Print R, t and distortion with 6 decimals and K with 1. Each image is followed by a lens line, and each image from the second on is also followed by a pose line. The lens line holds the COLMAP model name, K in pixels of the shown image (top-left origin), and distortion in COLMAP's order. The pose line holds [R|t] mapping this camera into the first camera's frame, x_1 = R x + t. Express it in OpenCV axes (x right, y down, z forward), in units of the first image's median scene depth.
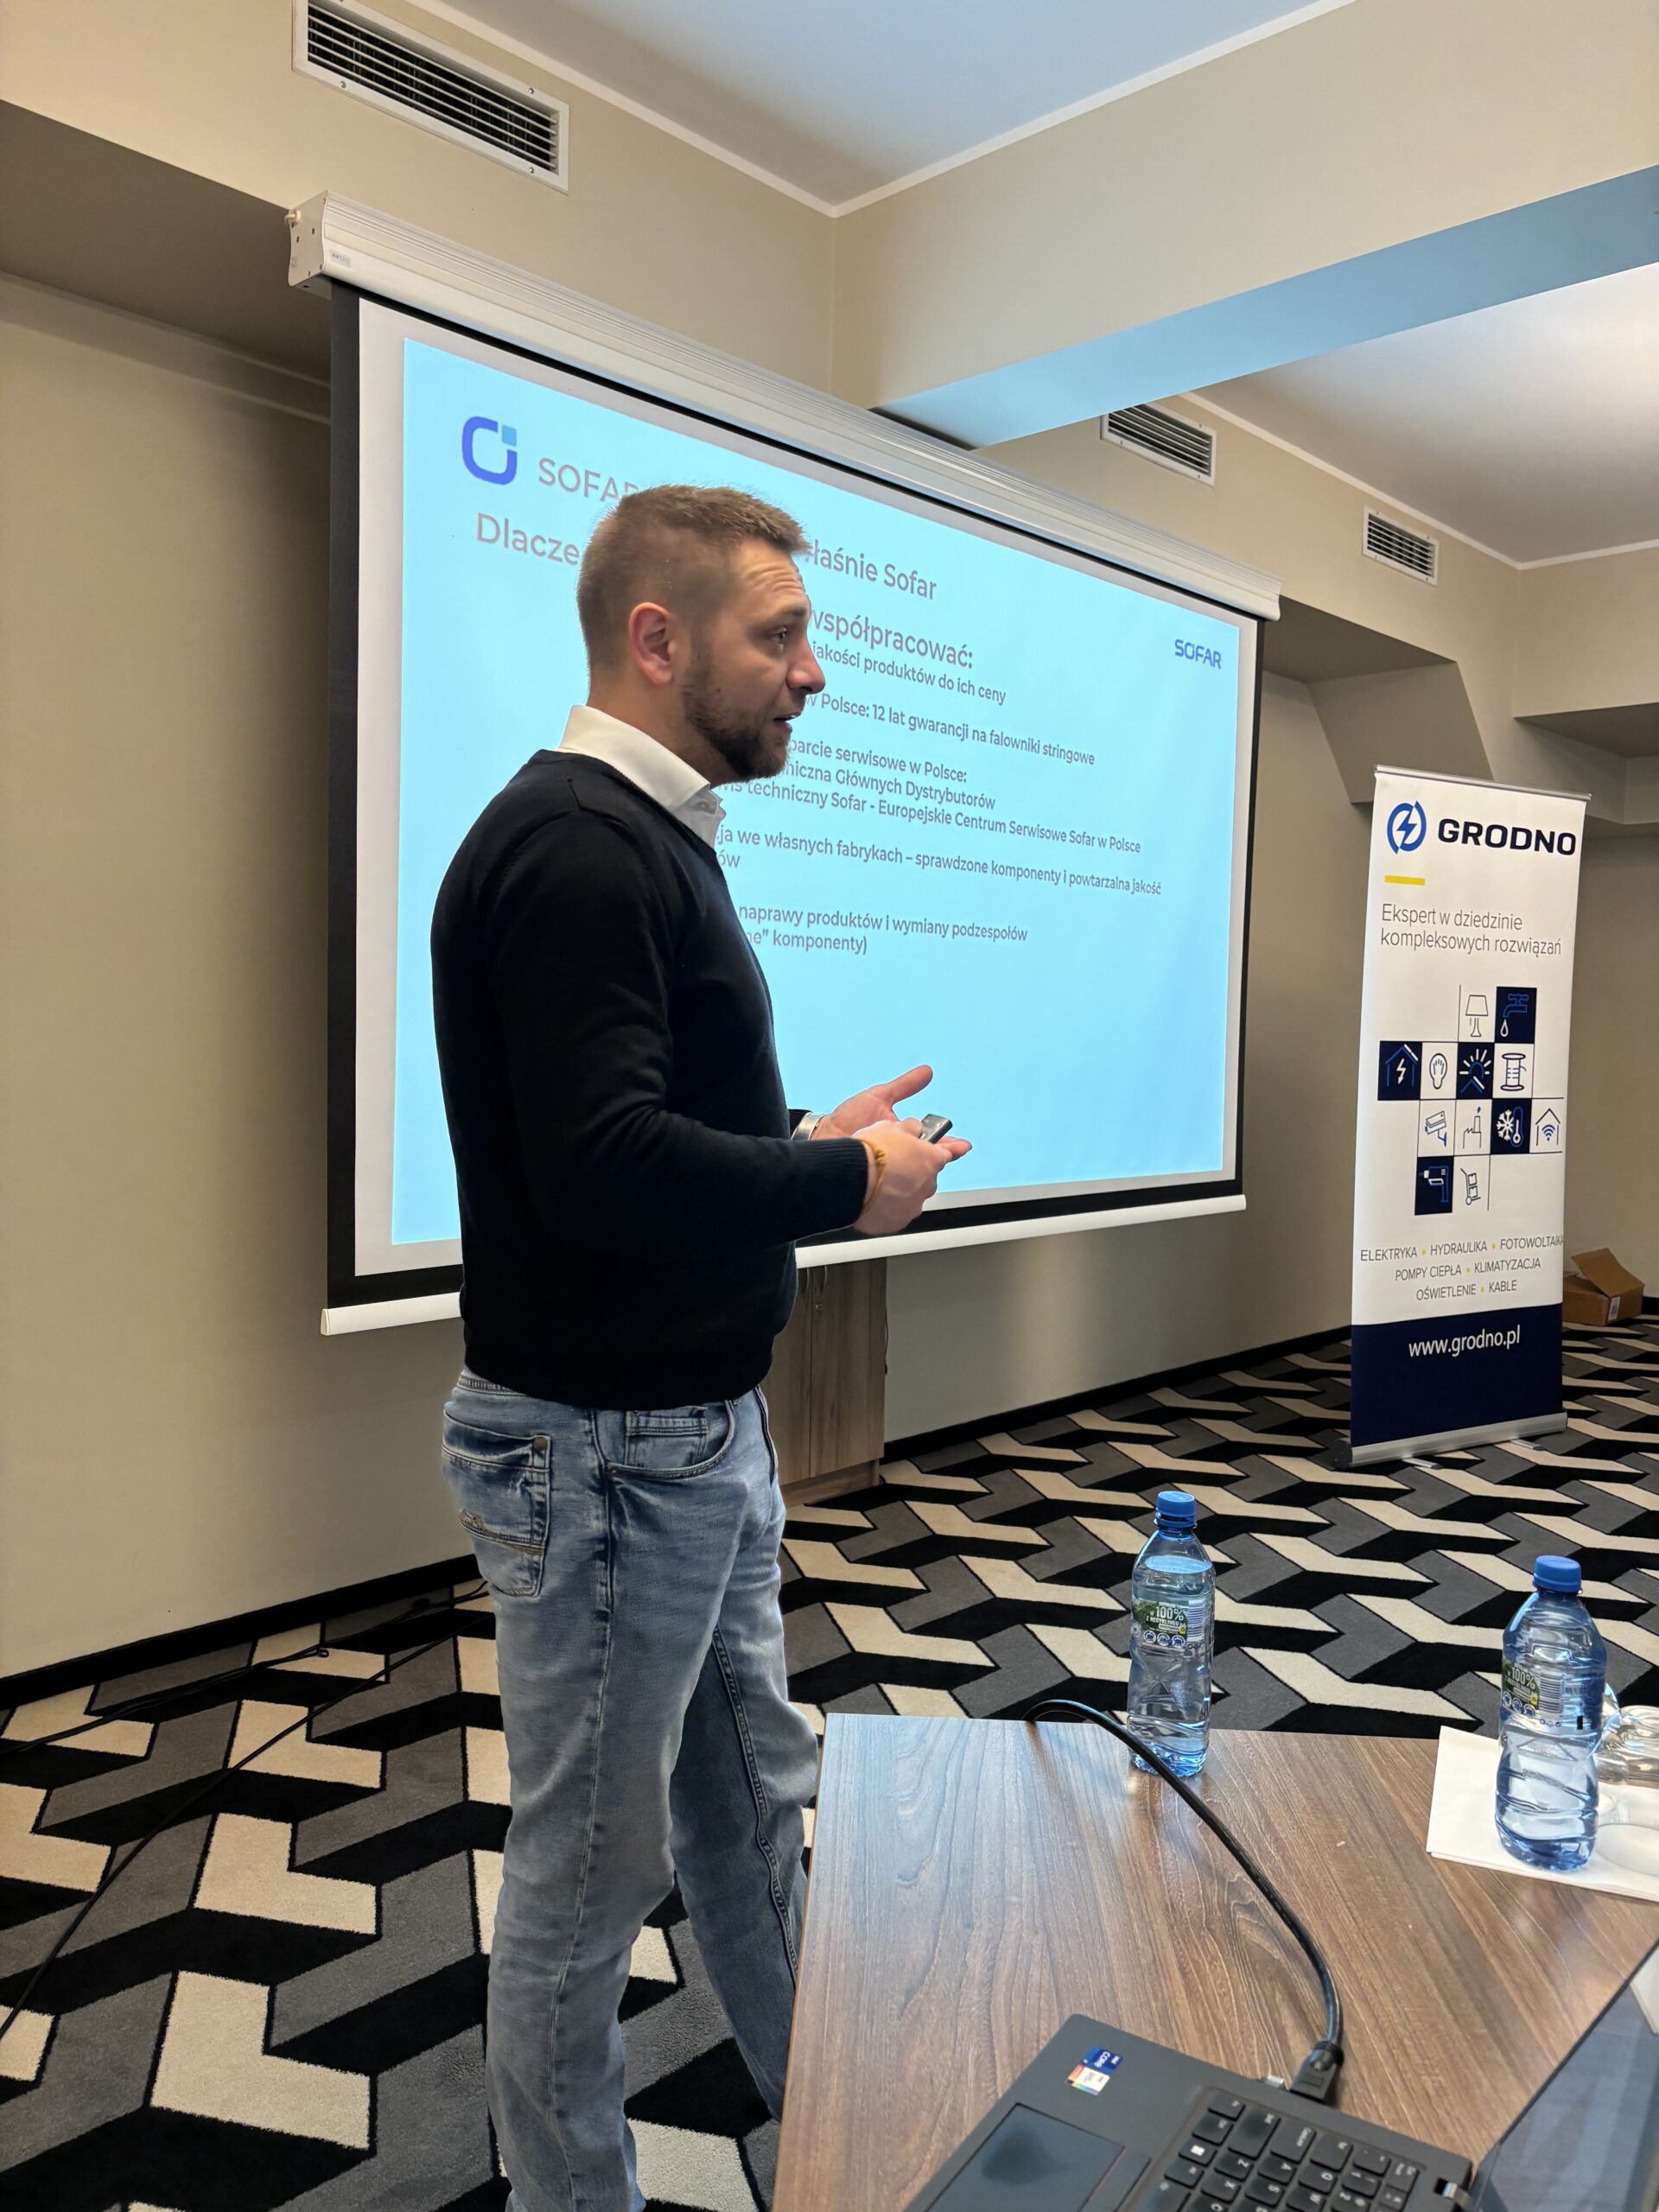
lens RADIAL K [[1654.2, 0, 836.0], [0, 1654.2, 1083.3], [0, 0, 1]] dist [-0.004464, -0.015007]
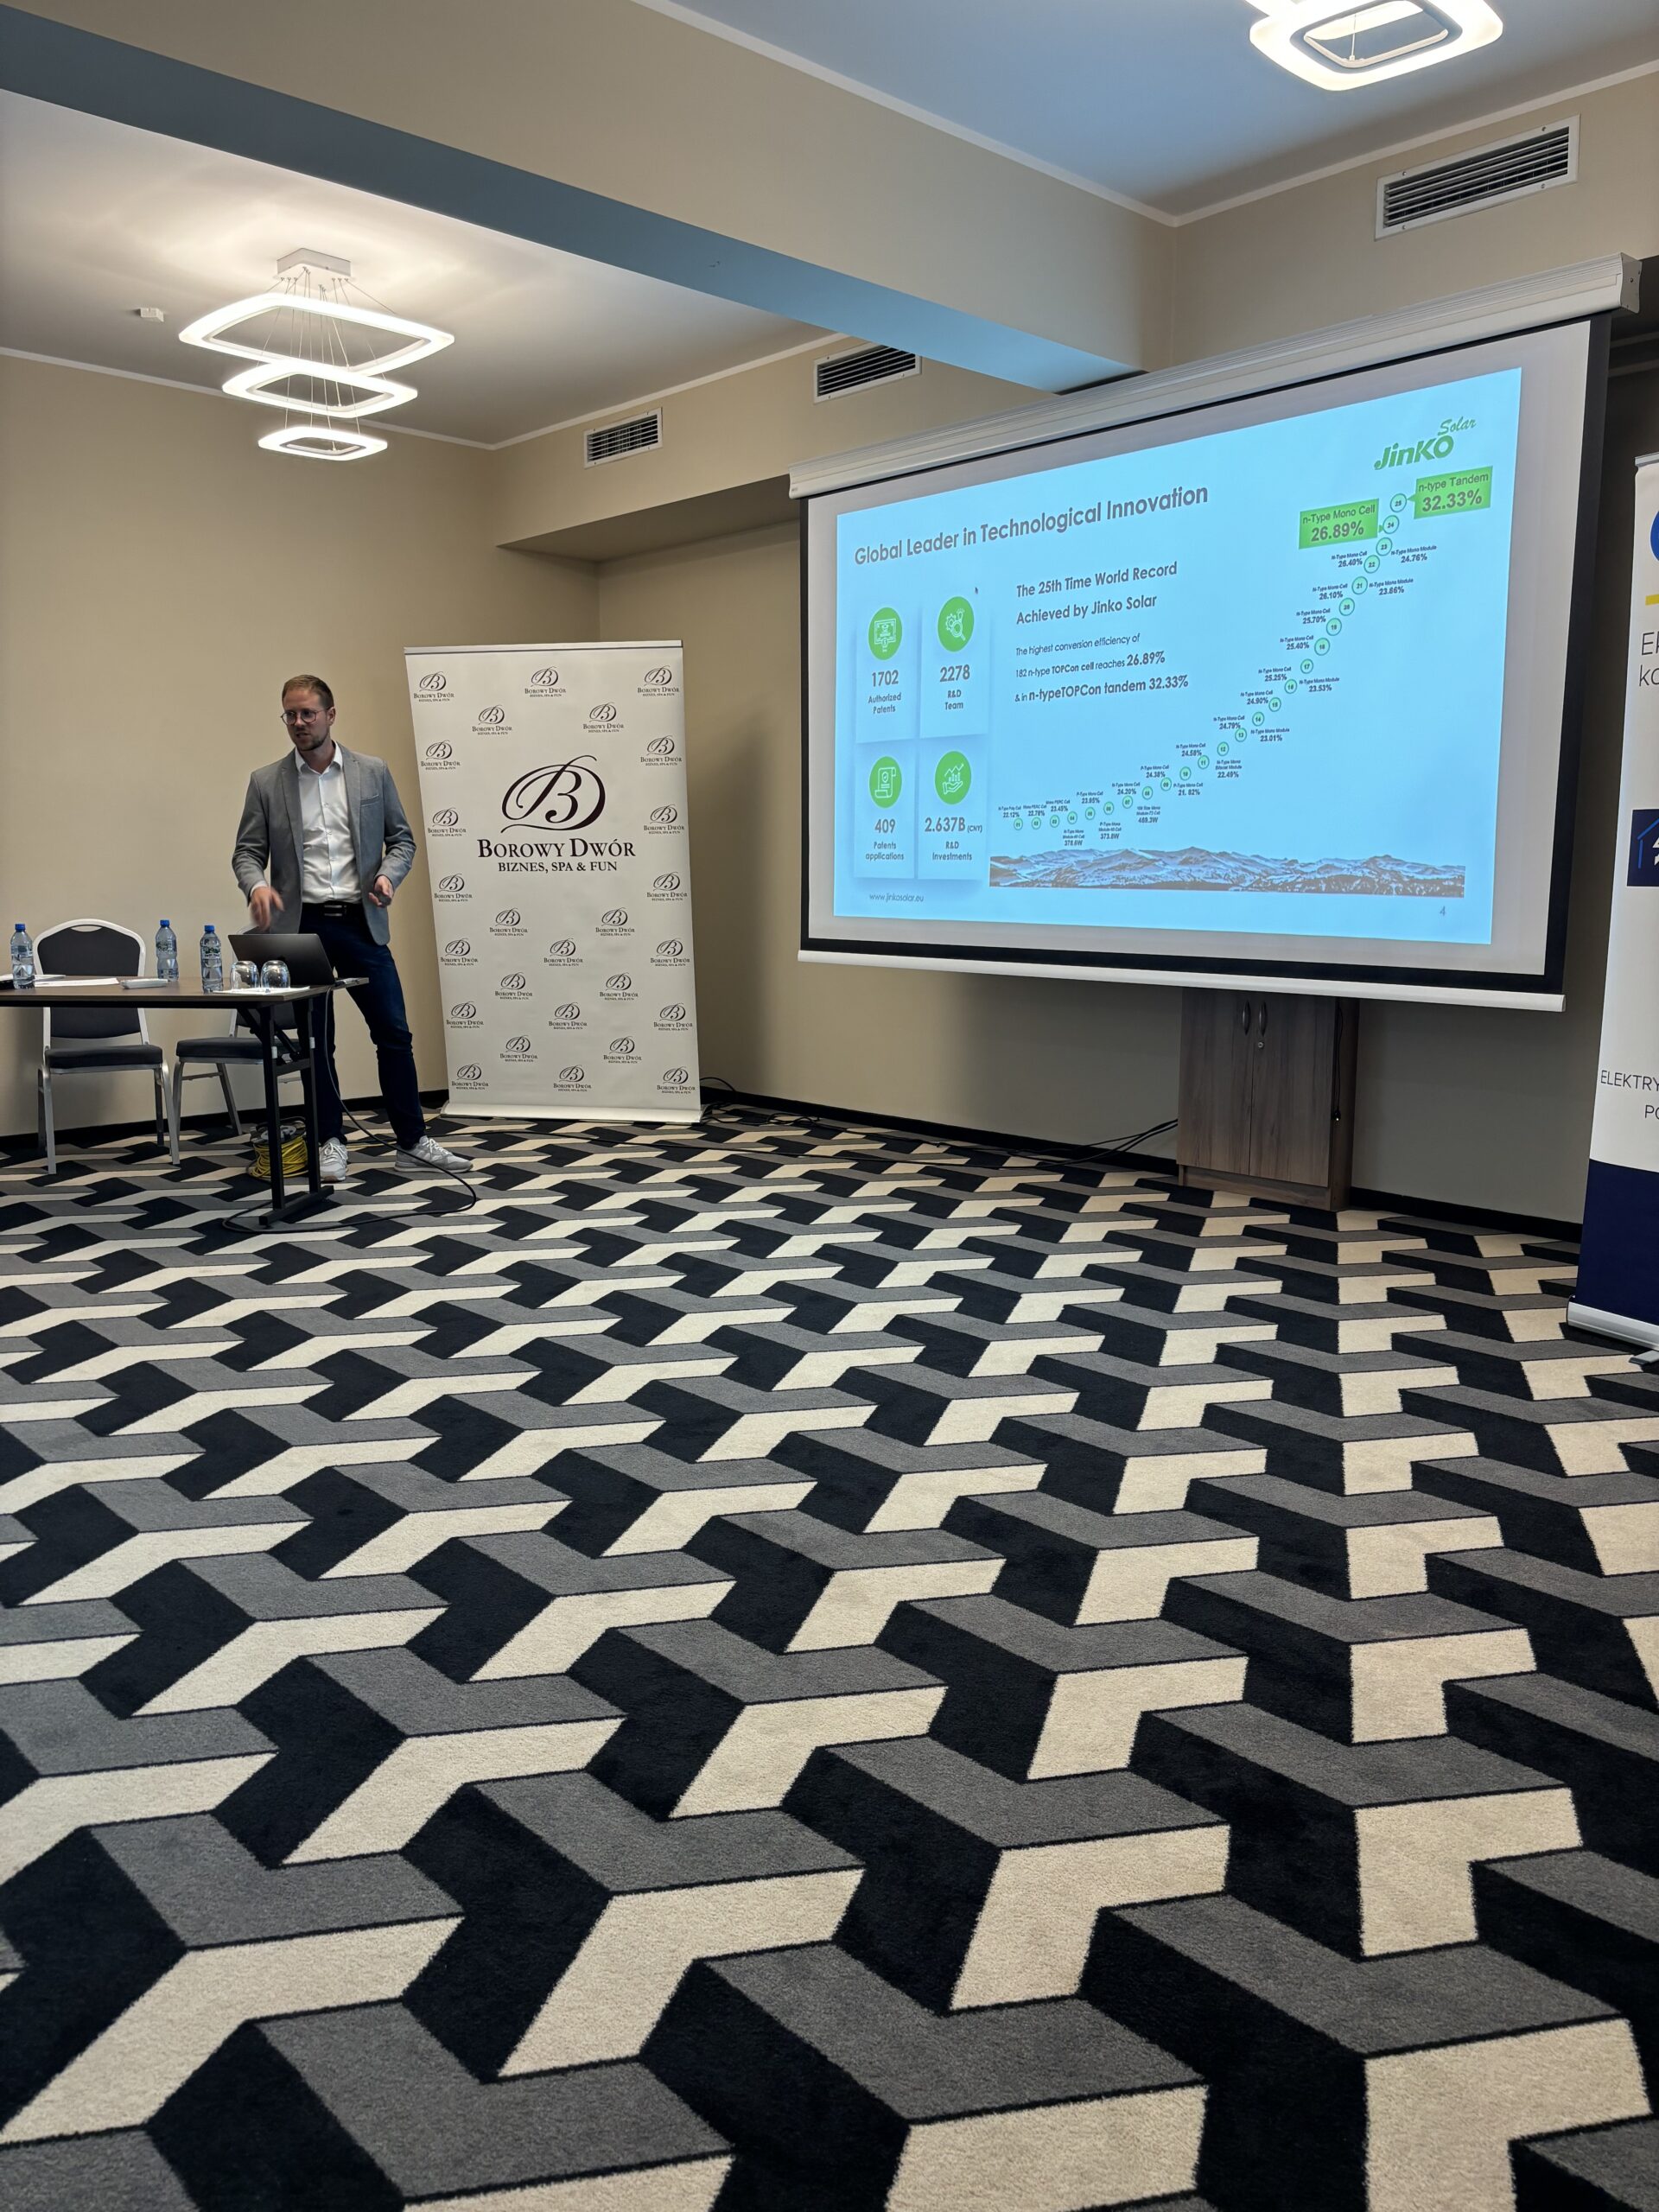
lens RADIAL K [[1654.2, 0, 830.9], [0, 1654.2, 1121.2], [0, 0, 1]] dist [-0.004464, -0.015007]
pose [[-0.056744, 0.126285, -0.990370, 1.135897], [-0.053057, 0.990185, 0.129302, 0.040615], [0.996978, 0.059884, -0.049487, 0.652374]]
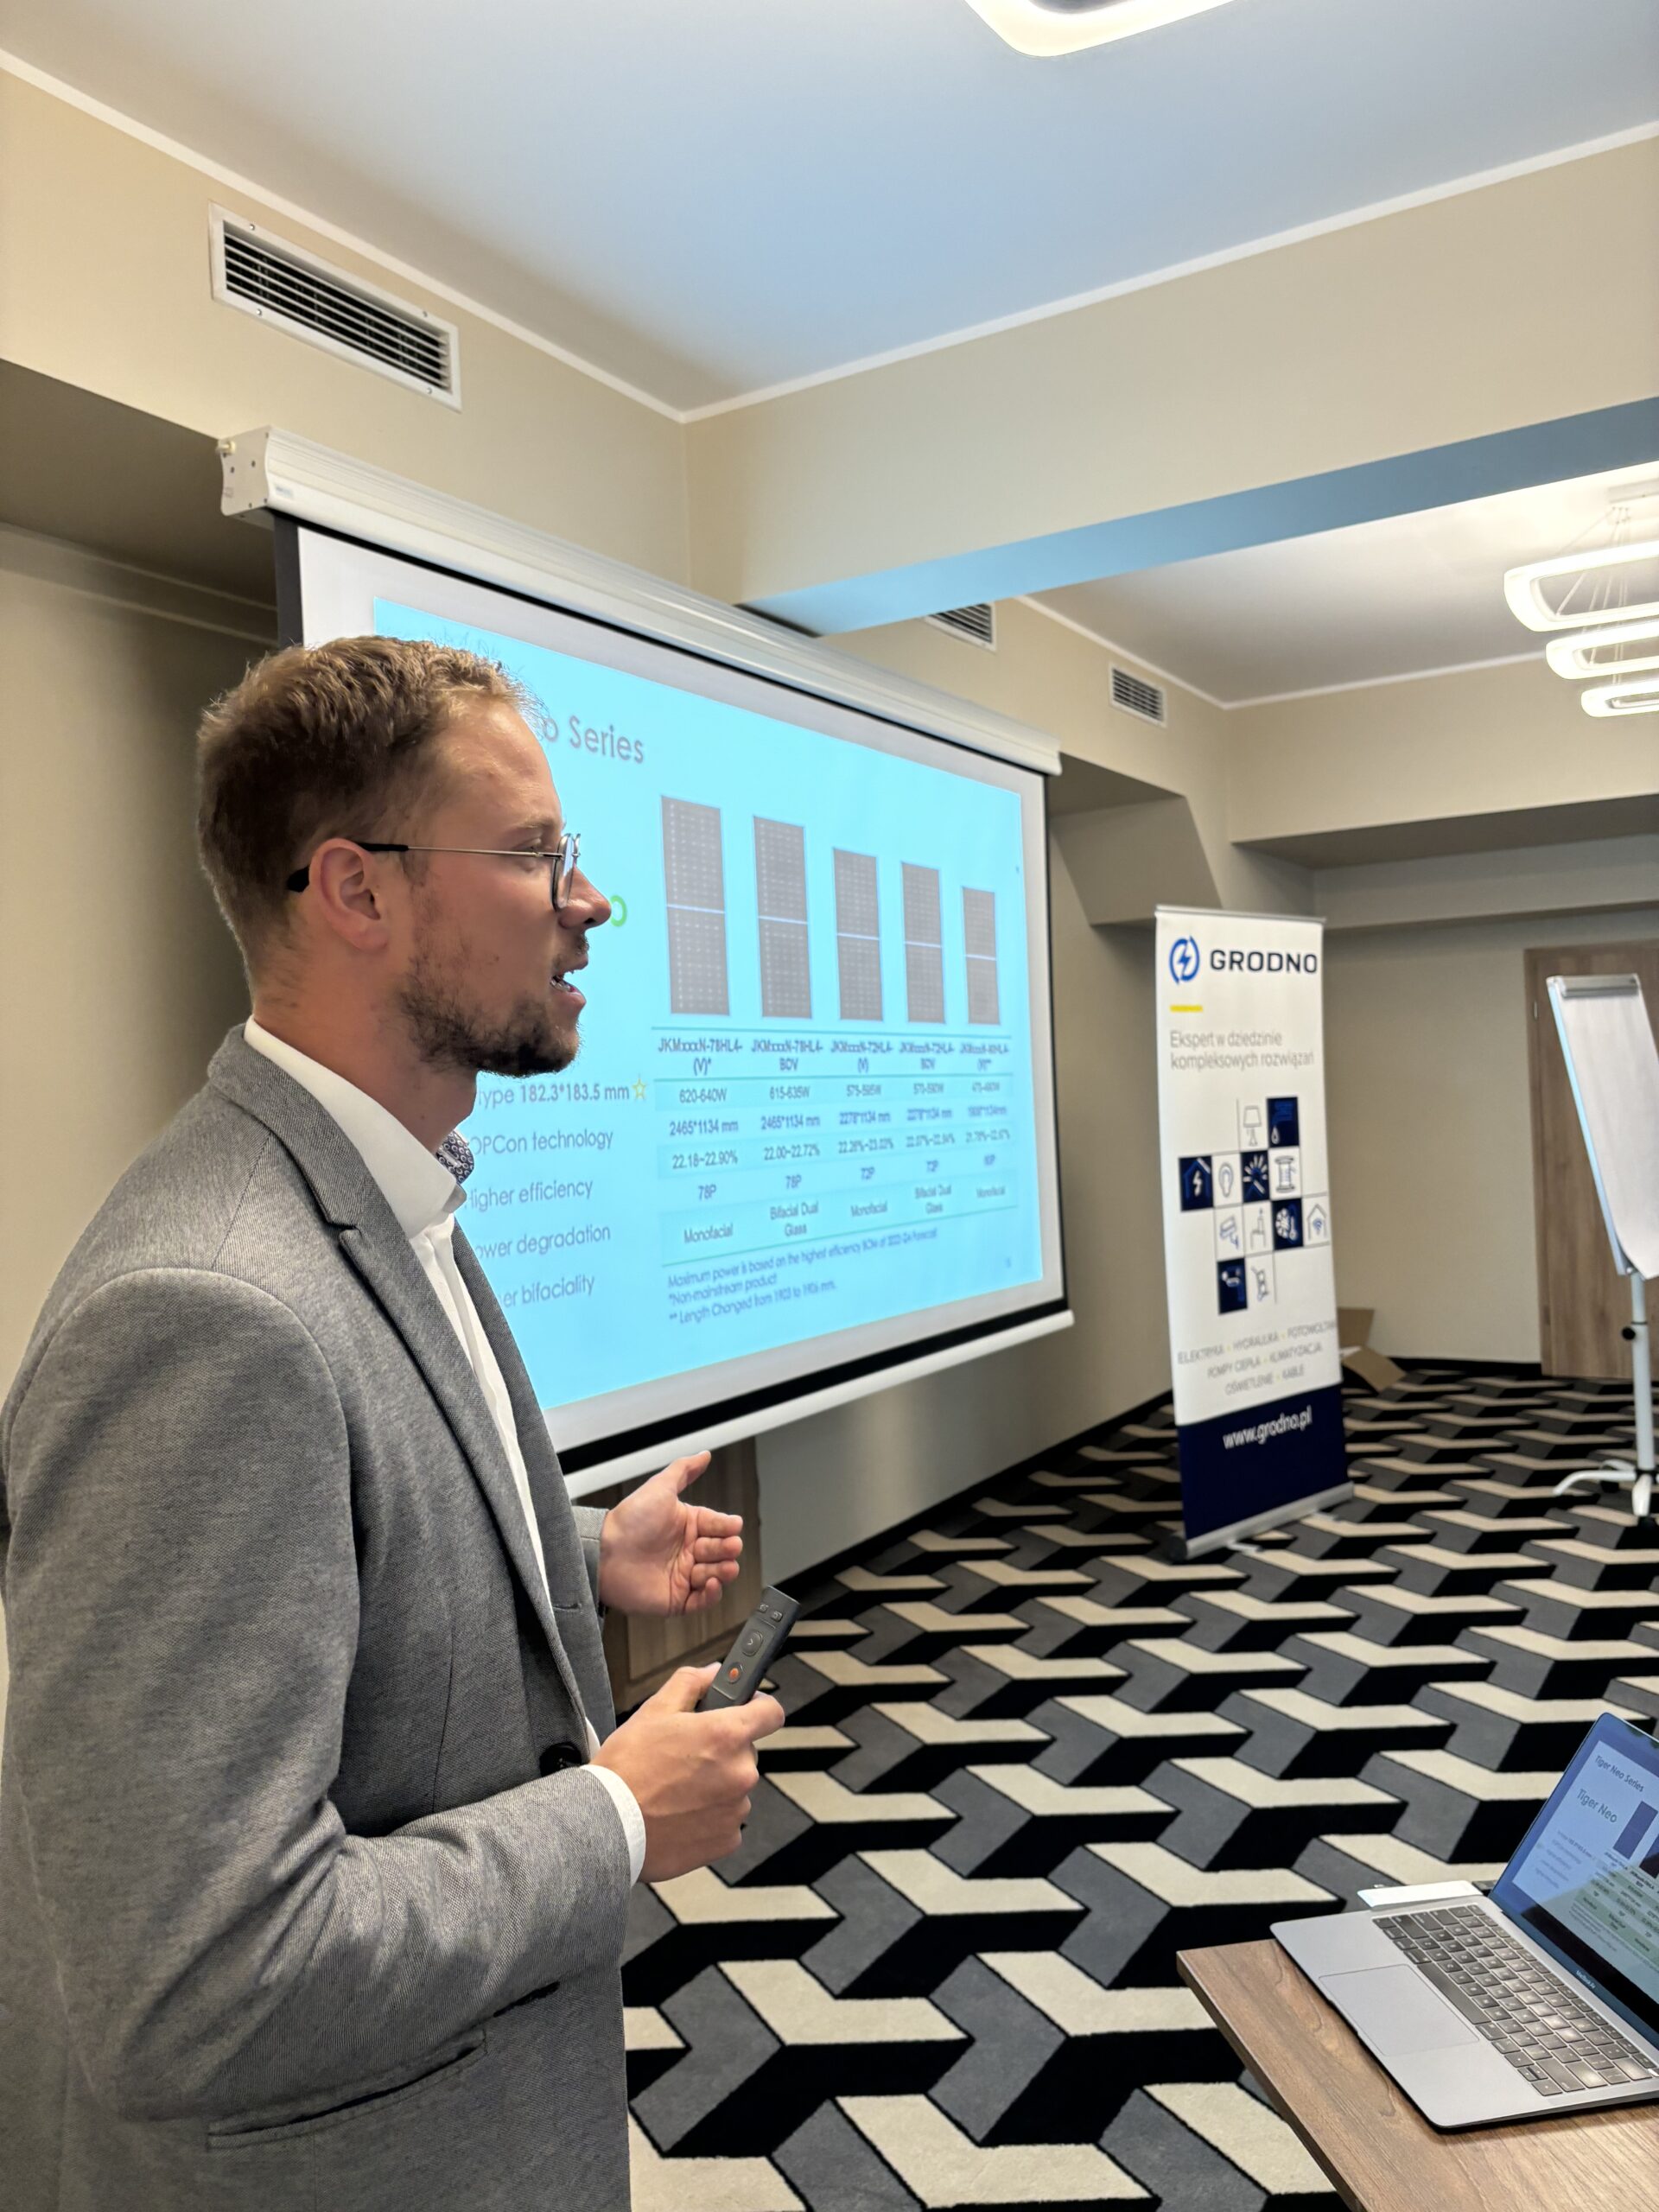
lens RADIAL K [[1654.2, 0, 848.0], [0, 1654.2, 1084.5], [0, 0, 1]] dist [-0.004464, -0.015007]
pose [[0.974768, -0.062557, 0.214274, -0.107064], [0.074064, 0.996188, -0.046095, -0.038662], [-0.210573, 0.060802, 0.975685, -0.009405]]
